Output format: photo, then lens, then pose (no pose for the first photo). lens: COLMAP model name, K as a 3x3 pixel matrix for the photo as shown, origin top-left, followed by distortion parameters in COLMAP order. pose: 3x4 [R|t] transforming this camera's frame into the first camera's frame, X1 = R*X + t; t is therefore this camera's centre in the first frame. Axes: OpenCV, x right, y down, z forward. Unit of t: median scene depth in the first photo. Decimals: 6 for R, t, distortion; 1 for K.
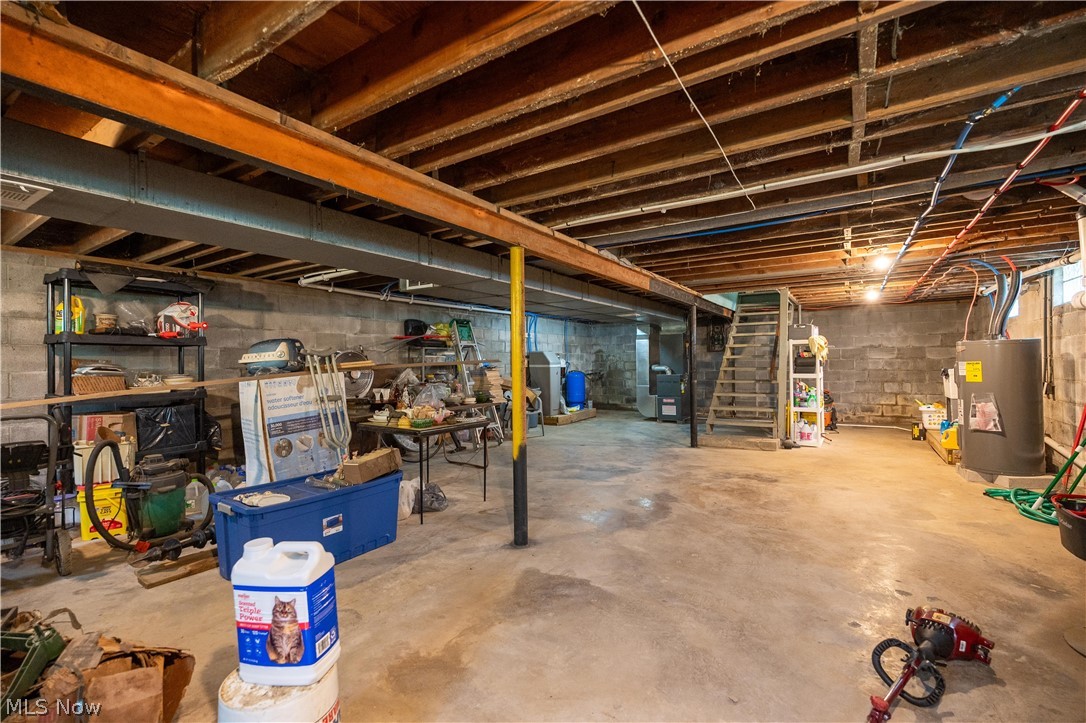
lens RADIAL K [[472.5, 0, 544.8], [0, 472.5, 362.5], [0, 0, 1]] dist [-0.006249, 0.000738]
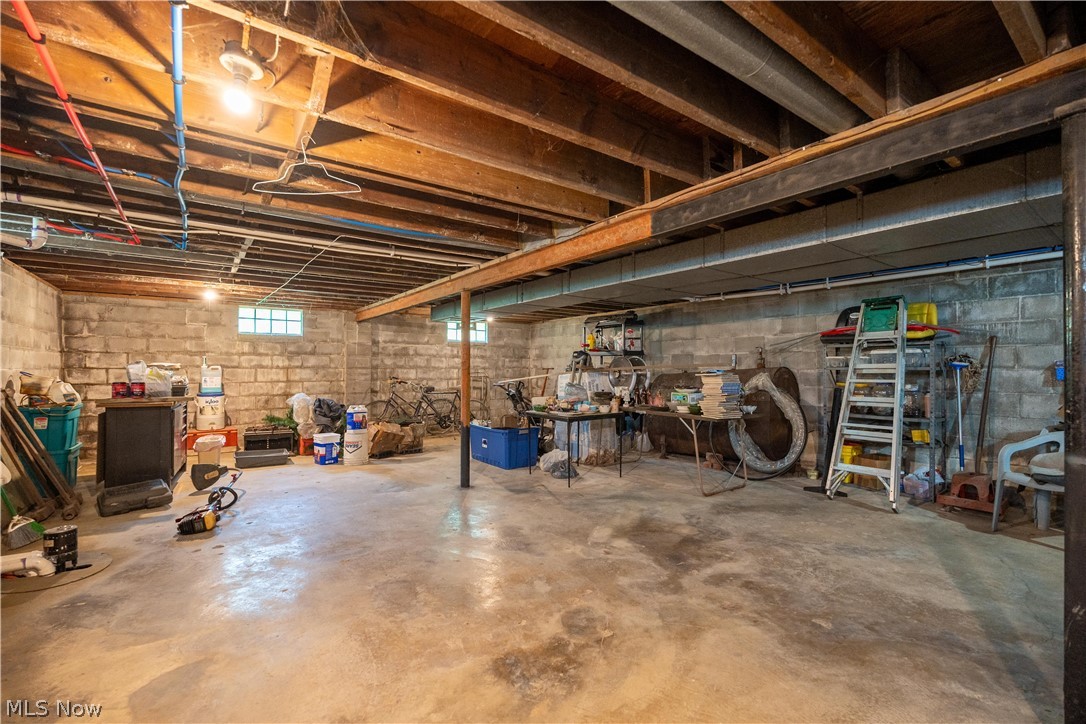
lens RADIAL K [[472.5, 0, 539.0], [0, 472.5, 362.6], [0, 0, 1]] dist [-0.006249, 0.000738]
pose [[-0.362618, 0.001021, -0.931937, 1.057092], [0.003842, 0.999993, -0.000399, -0.010480], [0.931930, -0.003725, -0.362620, 1.469867]]
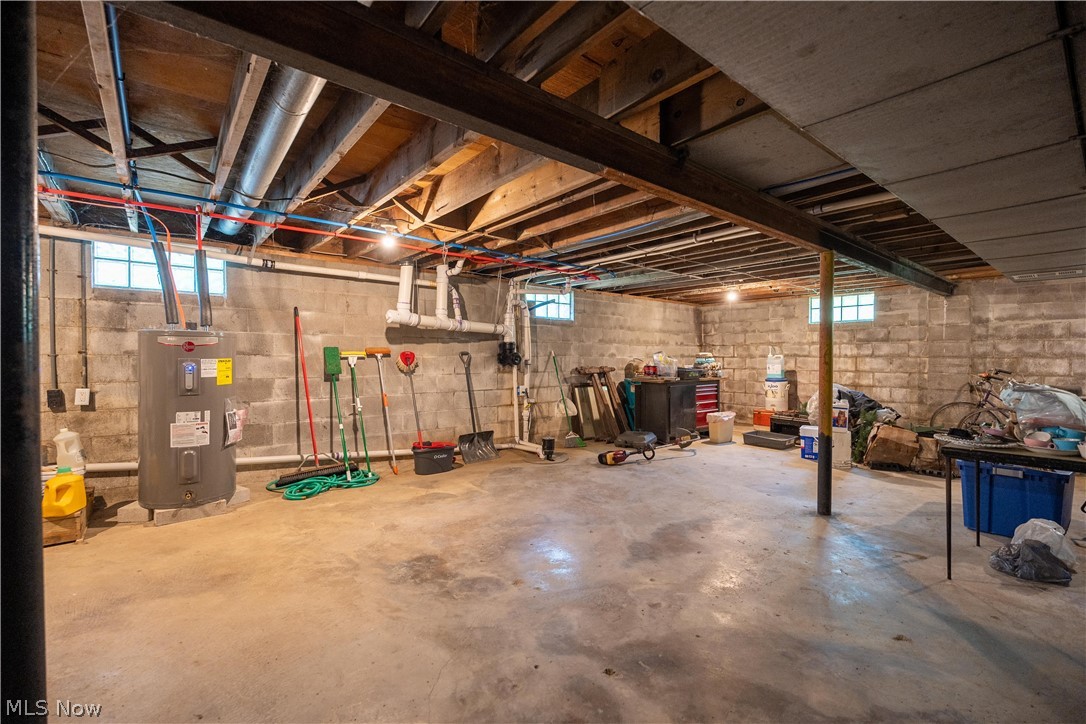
lens RADIAL K [[472.5, 0, 543.6], [0, 472.5, 362.8], [0, 0, 1]] dist [-0.006249, 0.000738]
pose [[-0.952699, 0.005616, 0.303863, 0.203590], [0.008700, 0.999923, 0.008796, 0.003791], [-0.303790, 0.011023, -0.952675, 1.892556]]
